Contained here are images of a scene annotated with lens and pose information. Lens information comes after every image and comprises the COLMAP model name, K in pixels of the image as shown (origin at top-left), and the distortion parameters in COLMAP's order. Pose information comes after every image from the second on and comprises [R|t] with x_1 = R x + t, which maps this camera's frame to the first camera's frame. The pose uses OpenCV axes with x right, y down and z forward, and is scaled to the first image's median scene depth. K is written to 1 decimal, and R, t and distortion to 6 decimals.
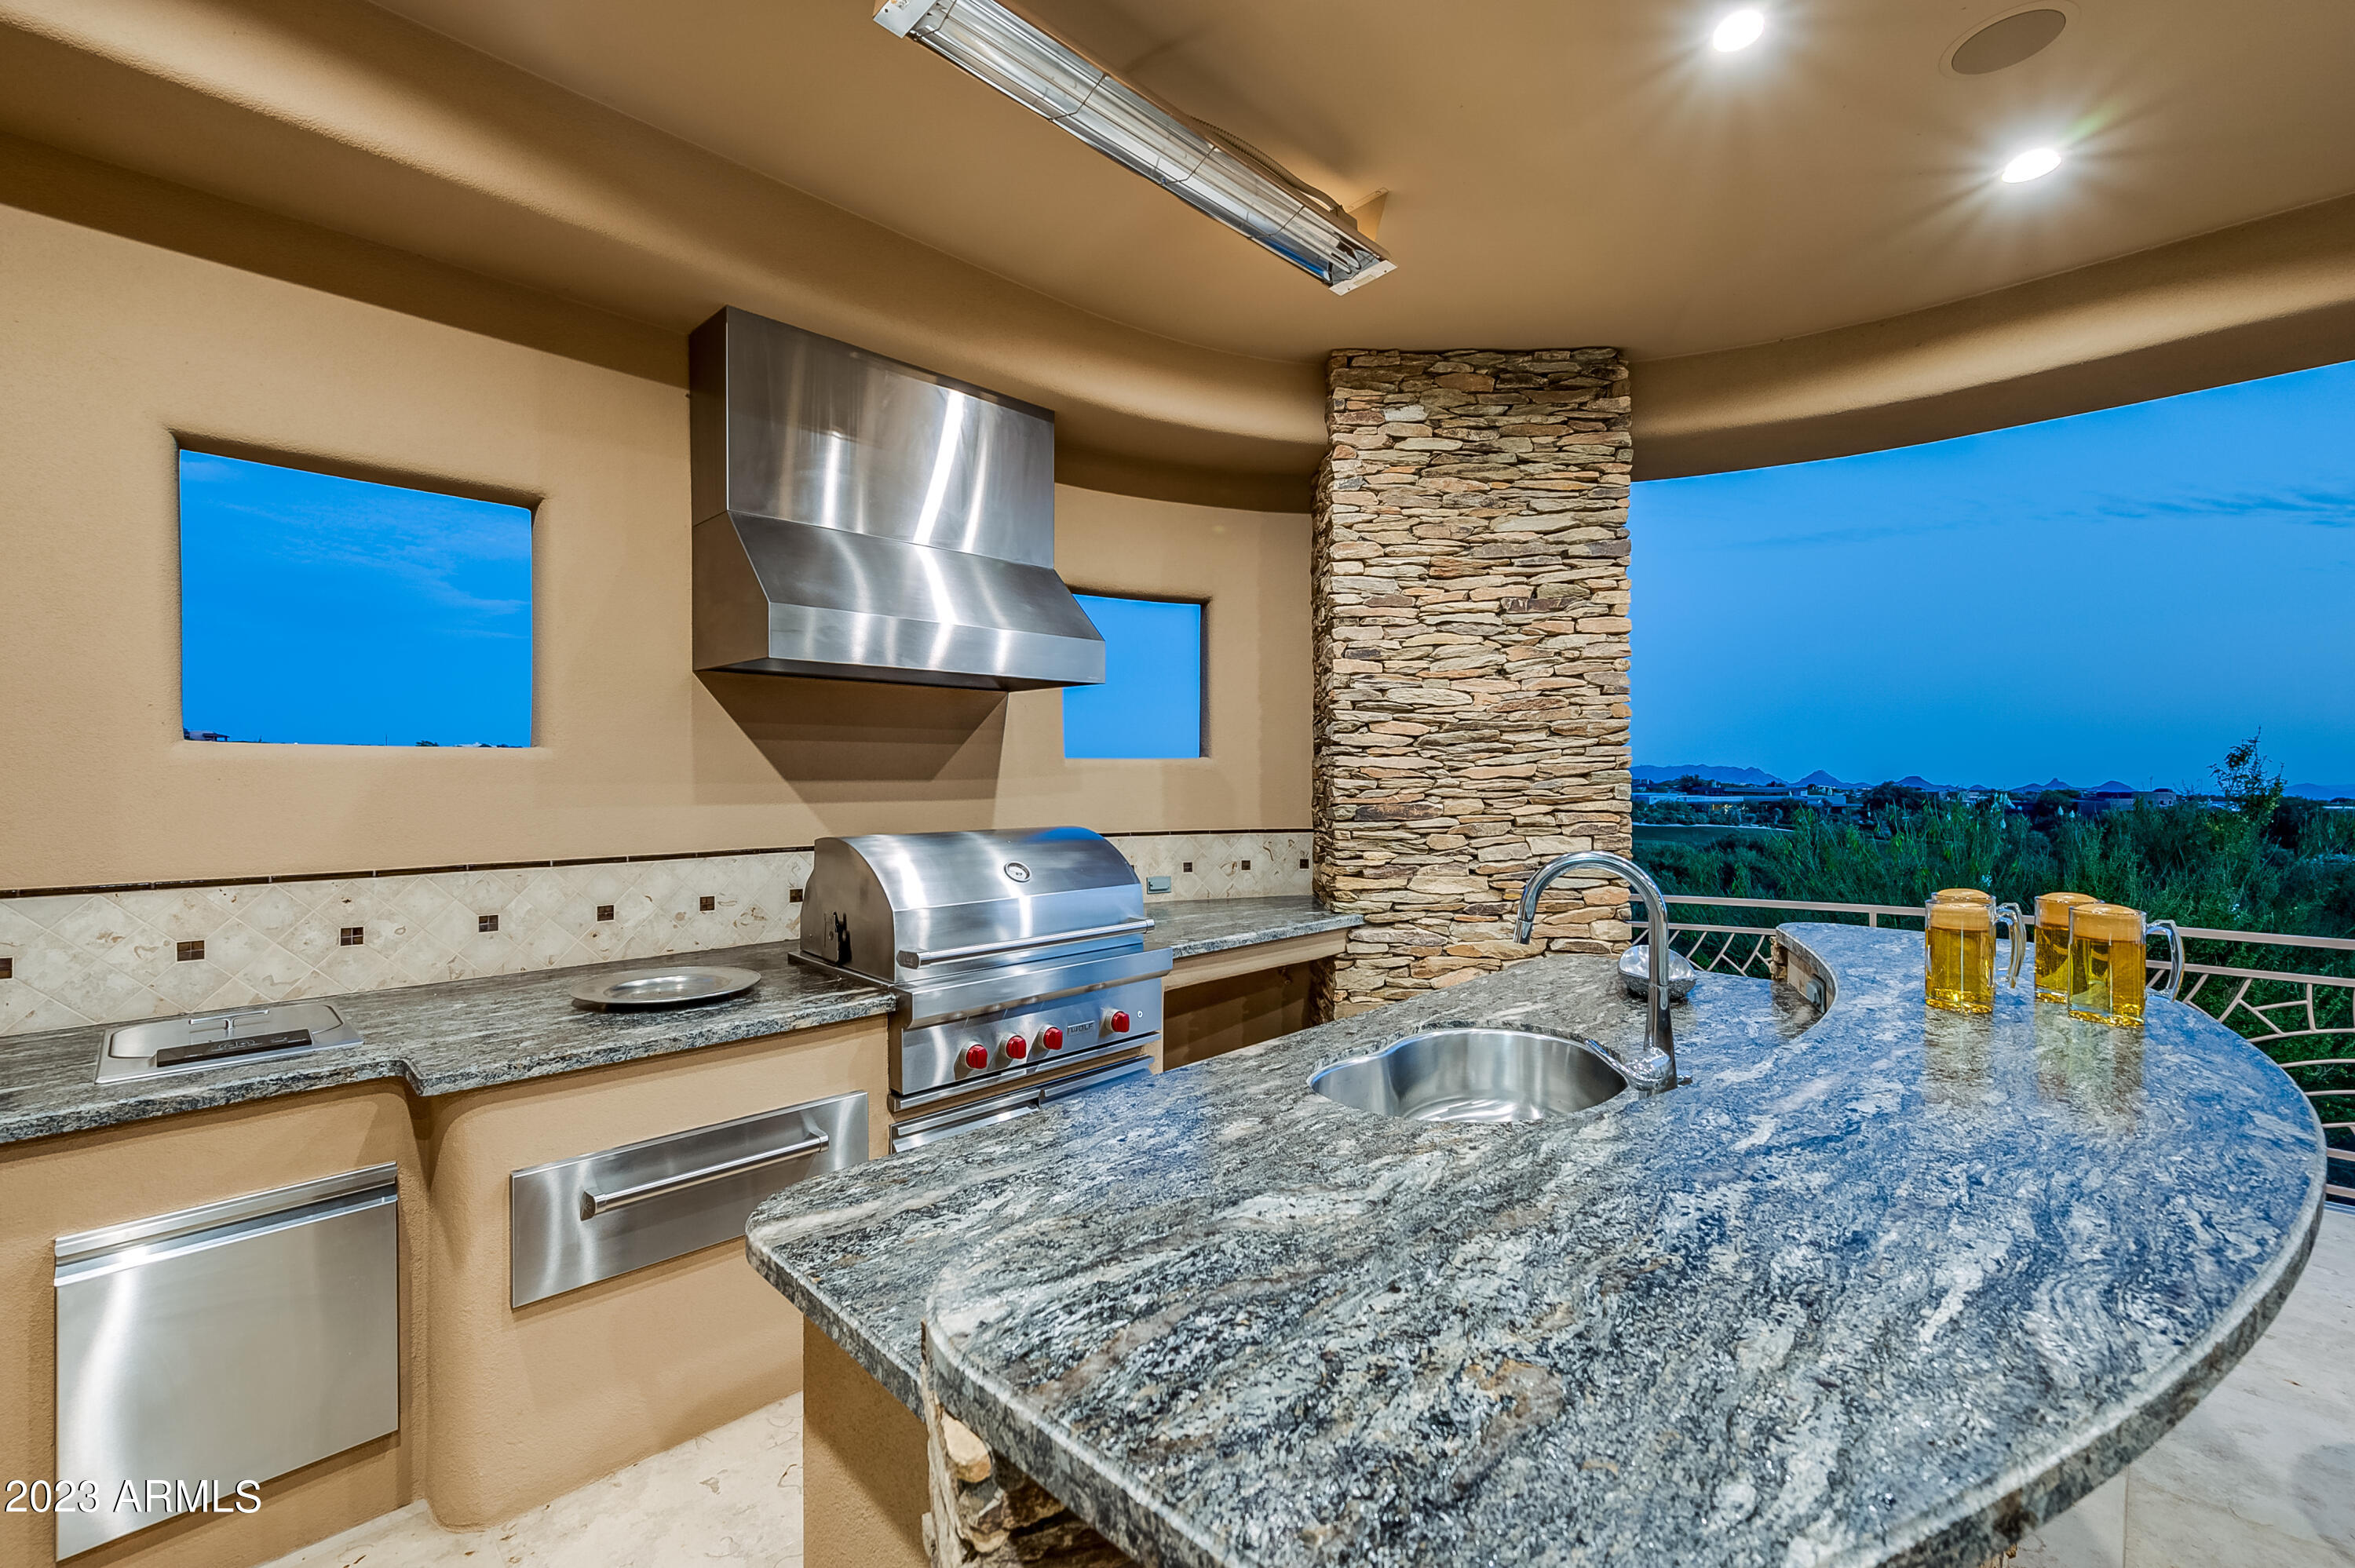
lens RADIAL K [[936.4, 0, 1177.5], [0, 936.4, 784.0], [0, 0, 1]] dist [0.001420, -0.000087]
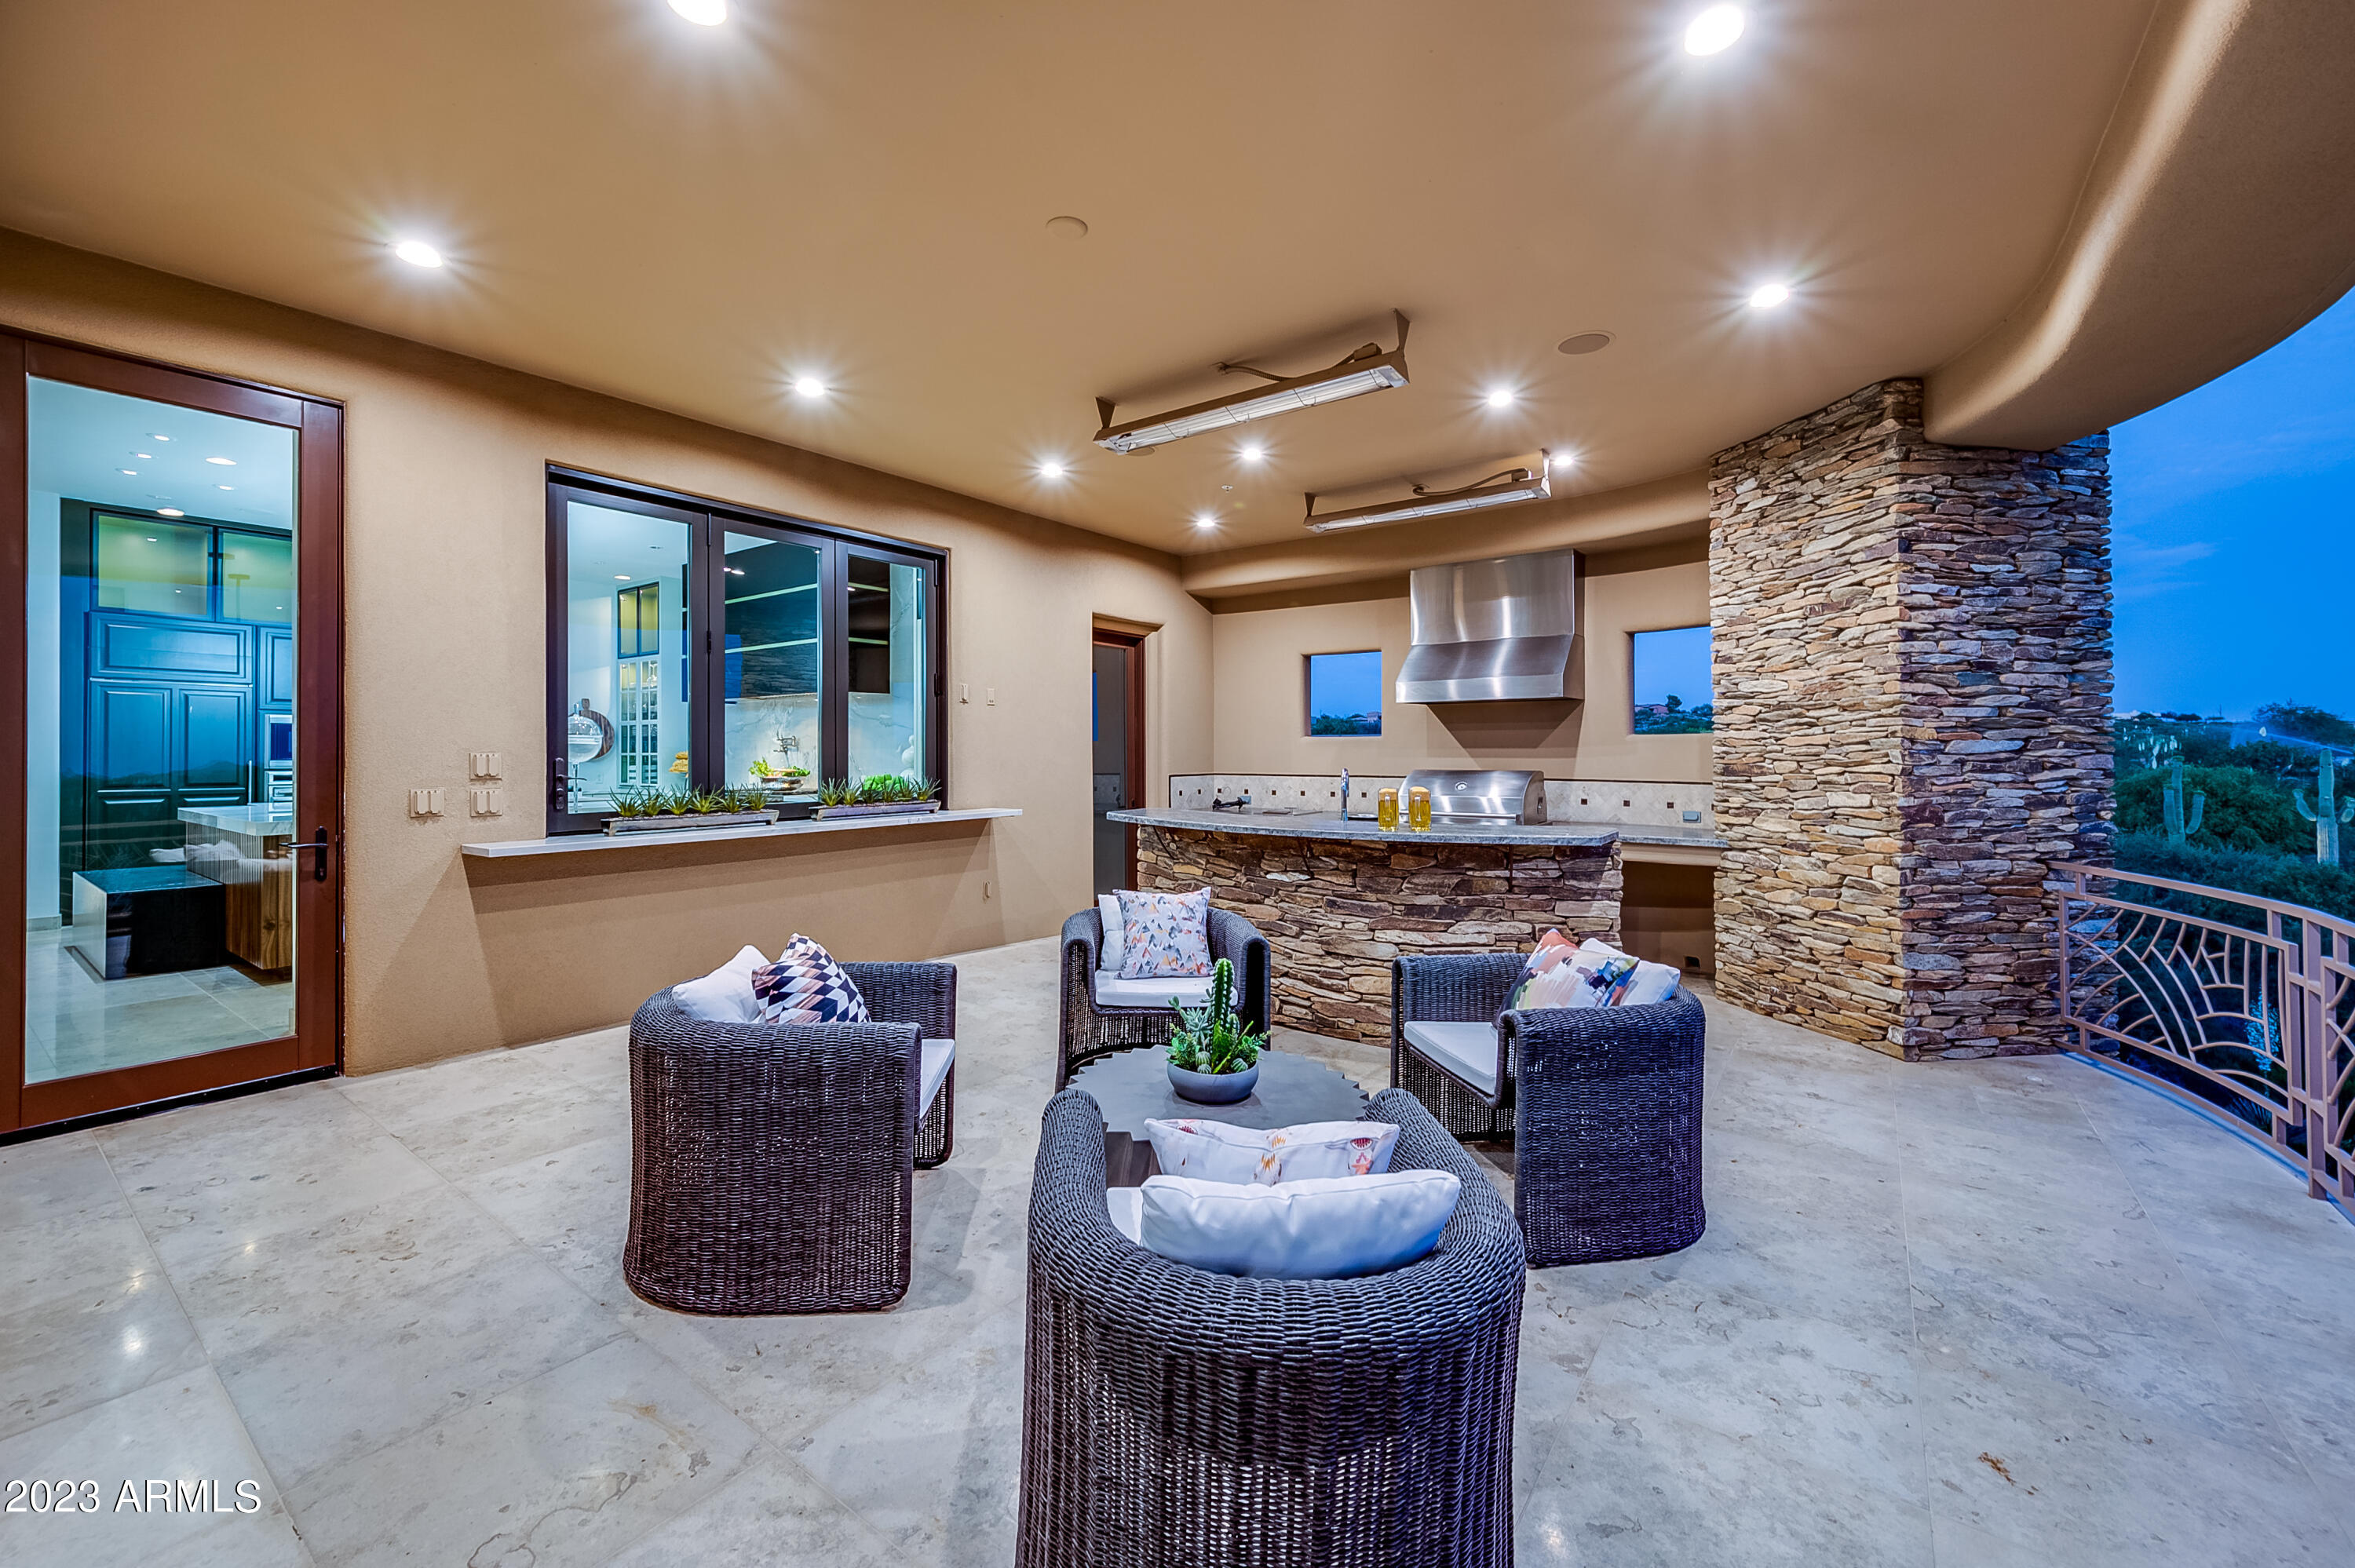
lens RADIAL K [[936.4, 0, 1177.5], [0, 936.4, 784.0], [0, 0, 1]] dist [0.001420, -0.000087]
pose [[0.166390, 0.036280, -0.985392, 1.484190], [-0.005817, 0.999342, 0.035811, 0.005790], [0.986043, -0.000226, 0.166491, -0.073367]]
